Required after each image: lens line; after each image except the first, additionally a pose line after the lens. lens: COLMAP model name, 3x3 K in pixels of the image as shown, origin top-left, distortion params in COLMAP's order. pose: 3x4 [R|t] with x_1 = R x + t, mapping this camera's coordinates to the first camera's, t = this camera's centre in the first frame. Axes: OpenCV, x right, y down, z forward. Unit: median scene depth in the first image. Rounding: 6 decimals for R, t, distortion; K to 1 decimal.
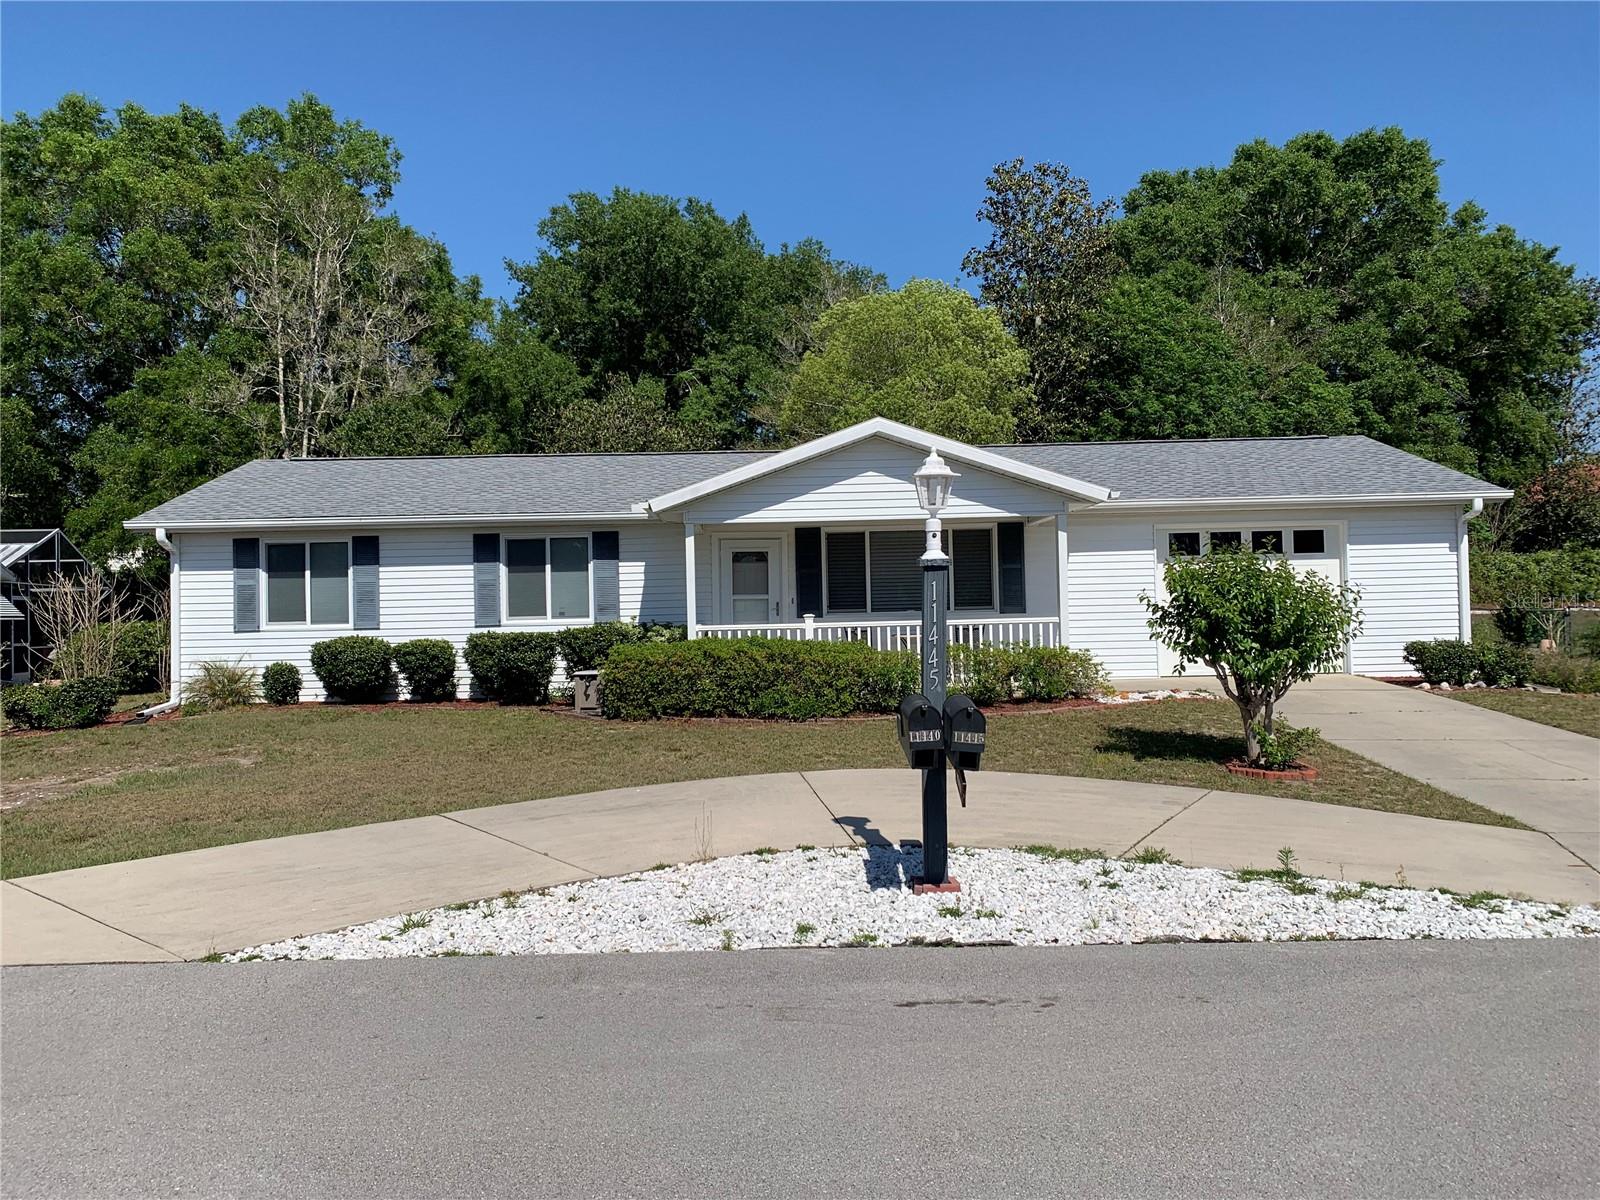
lens RADIAL K [[1238.2, 0, 790.0], [0, 1238.2, 604.4], [0, 0, 1]] dist [0.052280, -0.063214]
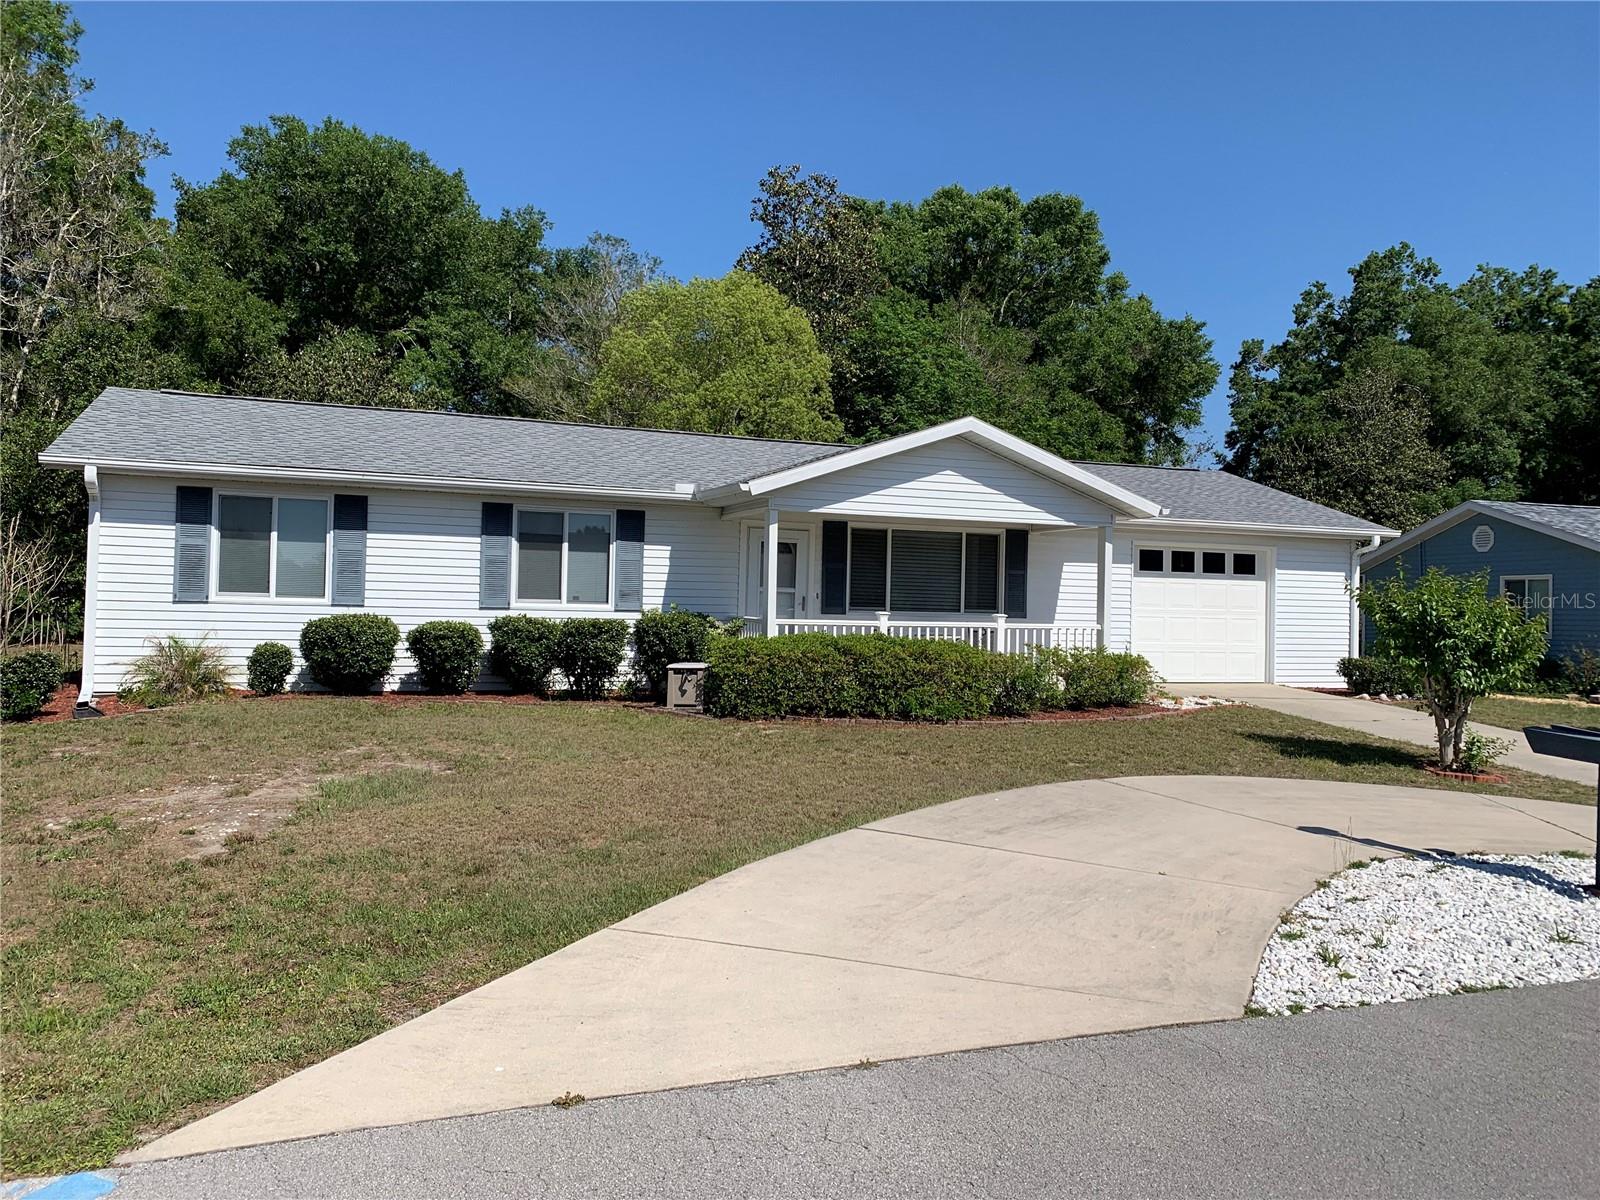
lens RADIAL K [[1238.2, 0, 790.0], [0, 1238.2, 604.4], [0, 0, 1]] dist [0.052280, -0.063214]
pose [[0.933469, 0.044453, 0.355893, -0.363789], [-0.045777, 0.998941, -0.004704, 0.009288], [-0.355725, -0.011901, 0.934515, 0.107573]]
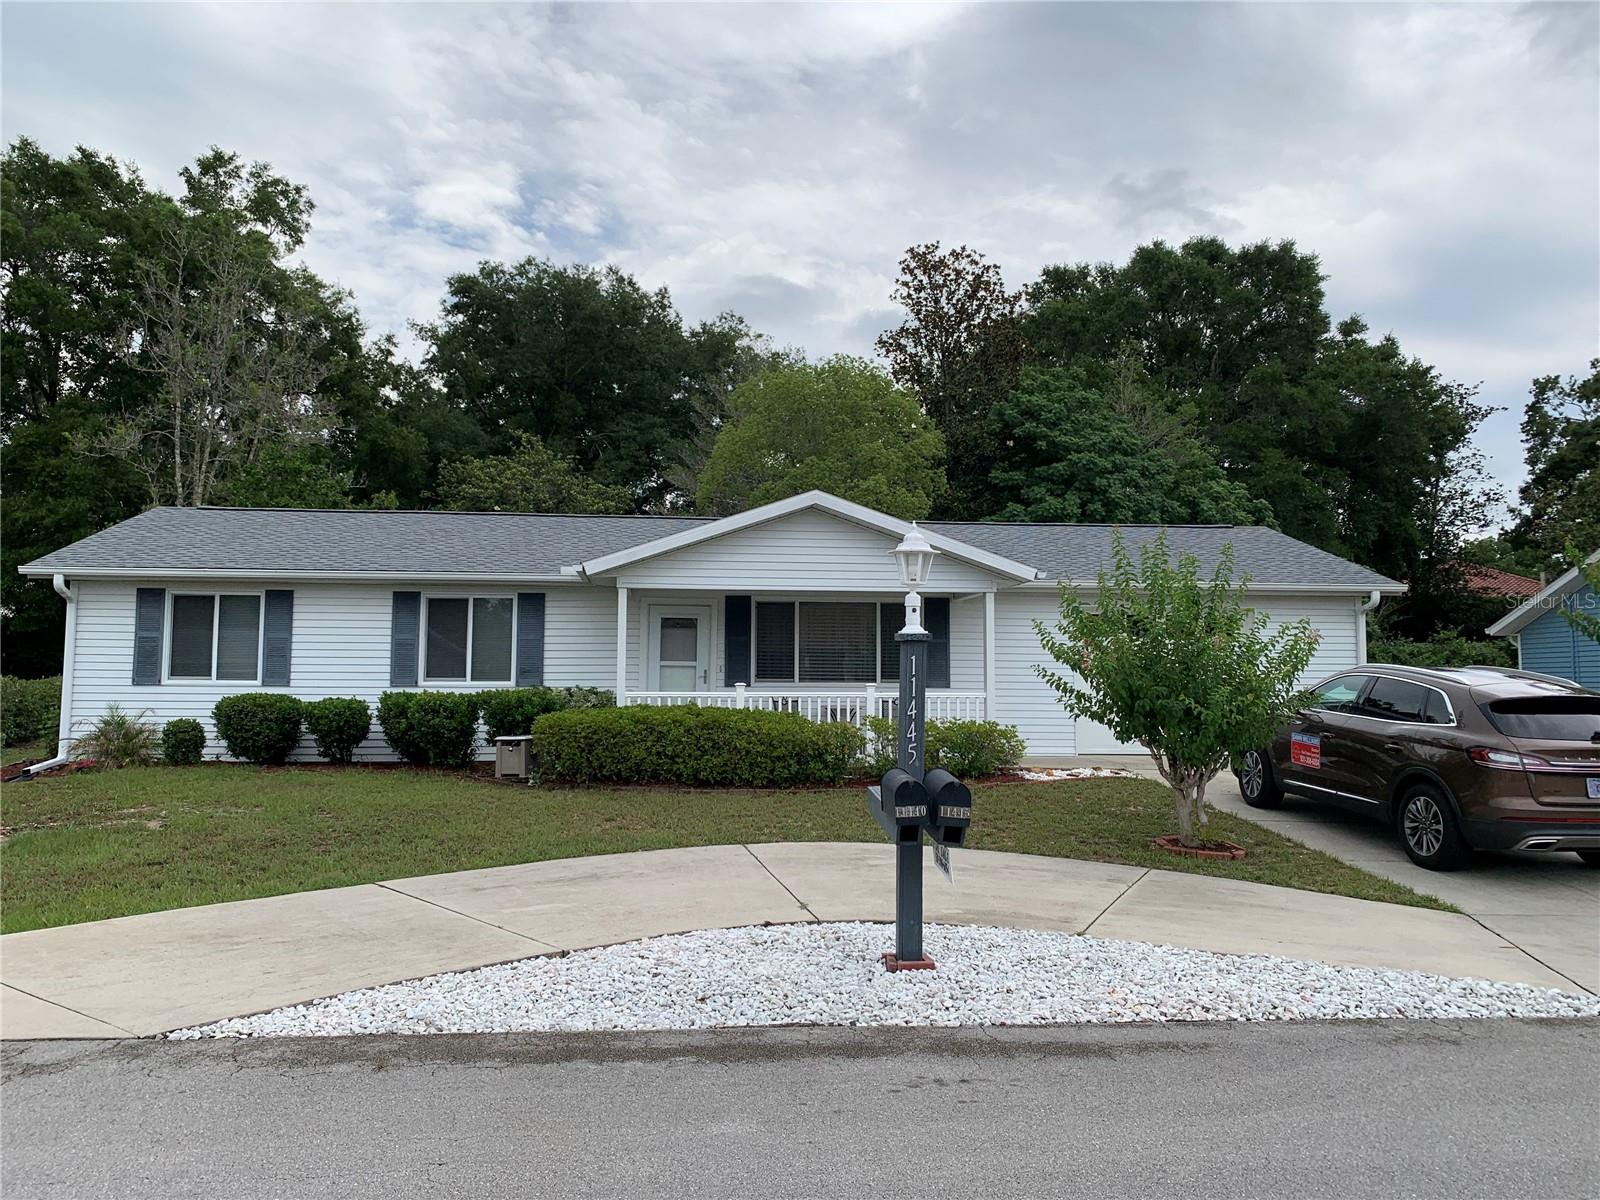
lens RADIAL K [[1245.8, 0, 799.6], [0, 1245.8, 581.1], [0, 0, 1]] dist [0.034264, -0.039312]
pose [[0.995415, 0.034698, 0.089137, -0.026688], [-0.028037, 0.996795, -0.074922, -0.000042], [-0.091451, 0.072079, 0.993197, -0.002279]]
